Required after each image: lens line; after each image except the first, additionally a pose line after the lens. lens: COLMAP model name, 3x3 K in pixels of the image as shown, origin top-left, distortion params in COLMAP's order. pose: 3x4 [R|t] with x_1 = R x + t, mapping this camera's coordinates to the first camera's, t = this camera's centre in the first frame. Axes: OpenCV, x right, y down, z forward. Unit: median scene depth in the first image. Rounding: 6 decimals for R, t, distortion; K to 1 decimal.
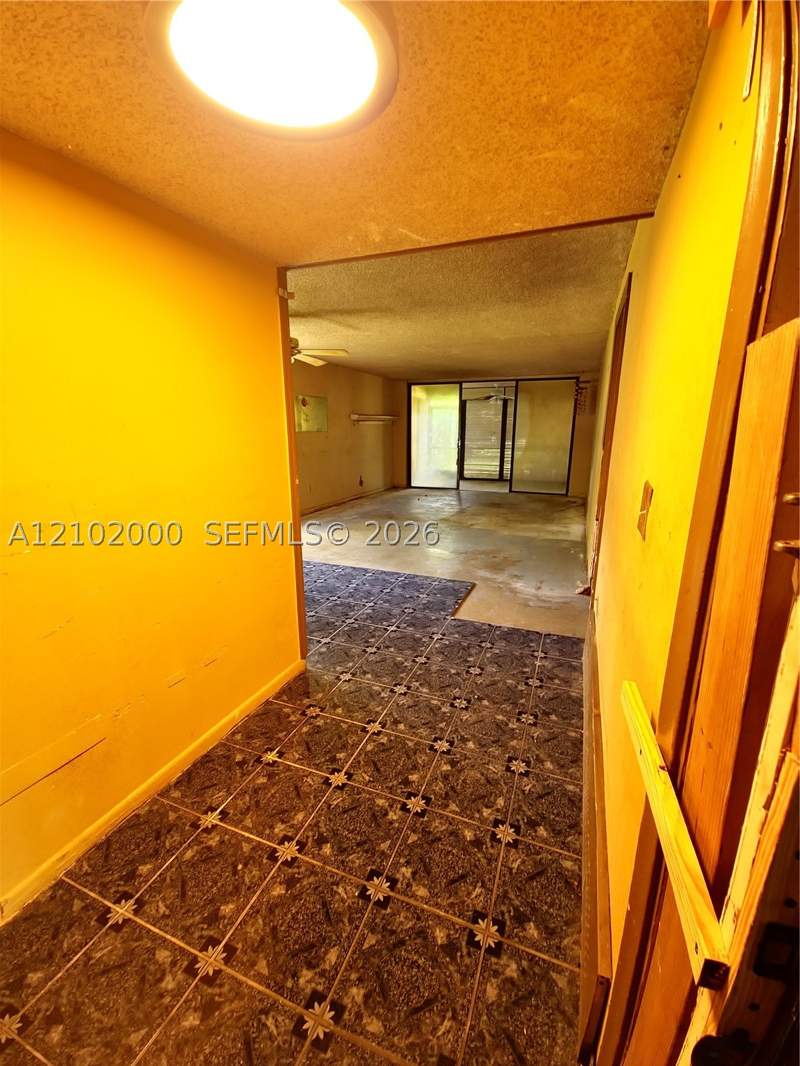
lens RADIAL K [[441.7, 0, 400.0], [0, 441.7, 533.0], [0, 0, 1]] dist [0.001909, -0.000132]
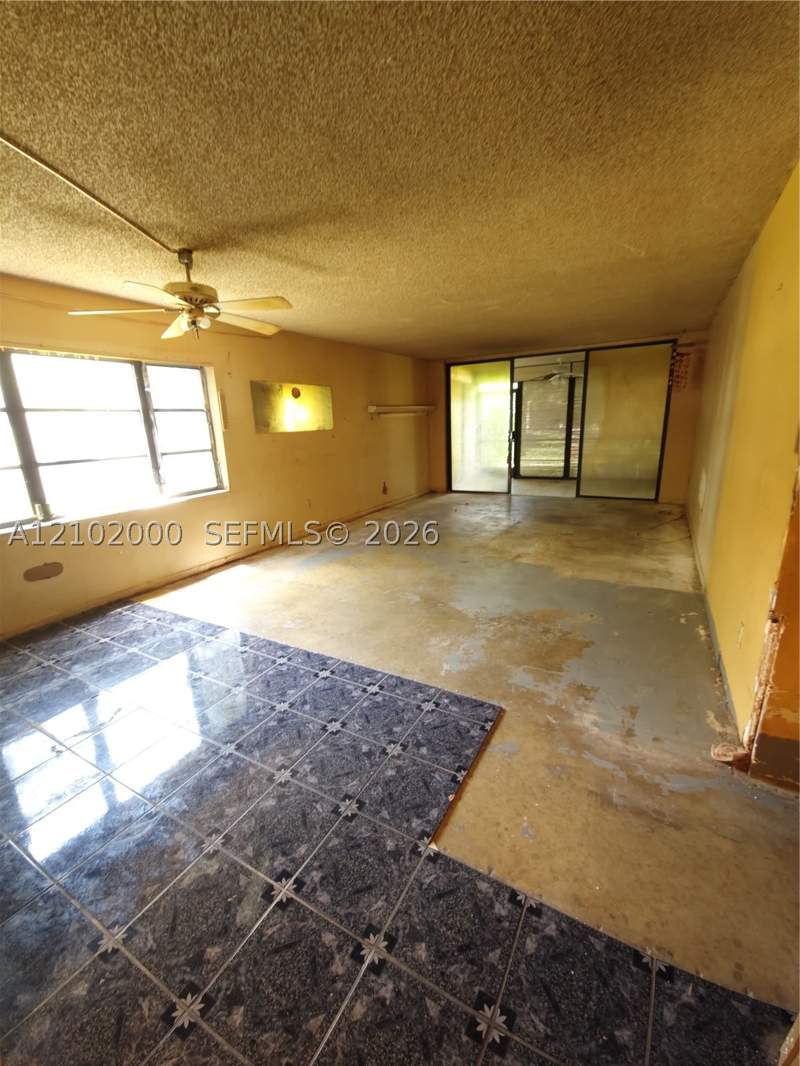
lens RADIAL K [[441.7, 0, 400.0], [0, 441.7, 533.0], [0, 0, 1]] dist [0.001909, -0.000132]
pose [[0.989776, -0.005227, -0.142537, 0.097342], [0.008040, 0.999784, 0.019167, -0.089008], [0.142406, -0.020117, 0.989604, 0.354874]]
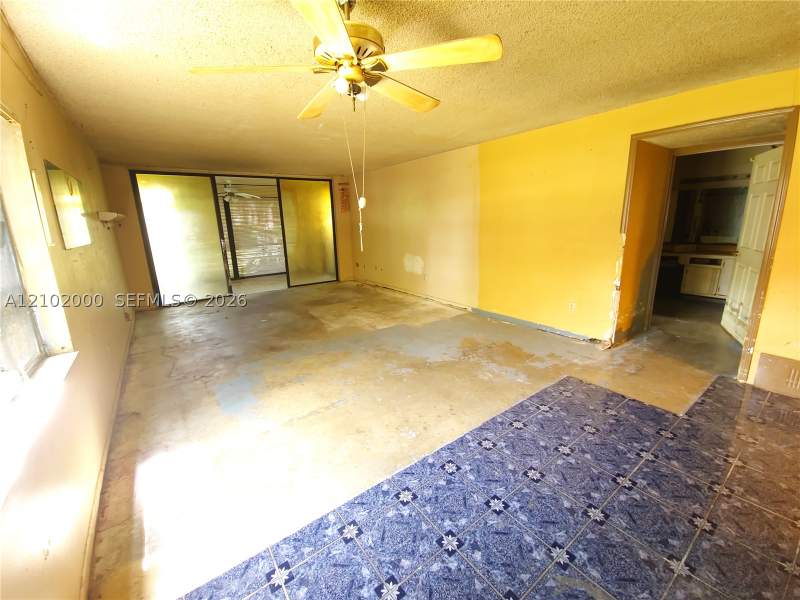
lens RADIAL K [[331.5, 0, 400.0], [0, 331.5, 300.0], [0, 0, 1]] dist [0.001909, -0.000132]
pose [[0.524154, -0.221072, 0.822429, -0.485689], [0.226670, 0.967099, 0.115498, -0.180928], [-0.820904, 0.125881, 0.557019, 0.685728]]
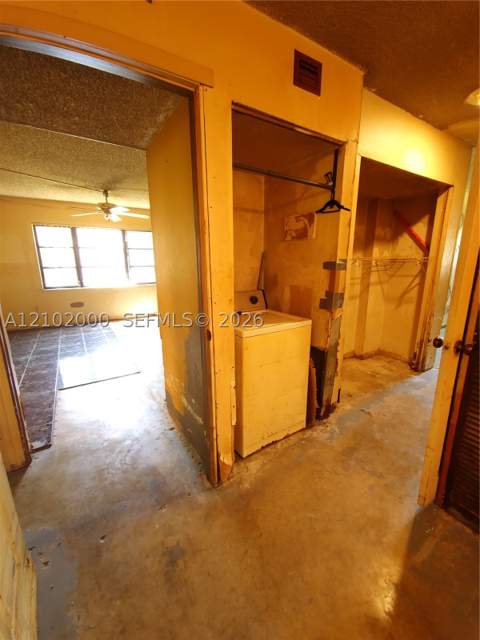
lens RADIAL K [[265.2, 0, 240.0], [0, 265.2, 320.0], [0, 0, 1]] dist [0.001909, -0.000132]
pose [[0.812687, 0.124707, -0.569200, 0.667494], [-0.127729, 0.991199, 0.034795, -0.085437], [0.568529, 0.044426, 0.821463, 0.403116]]
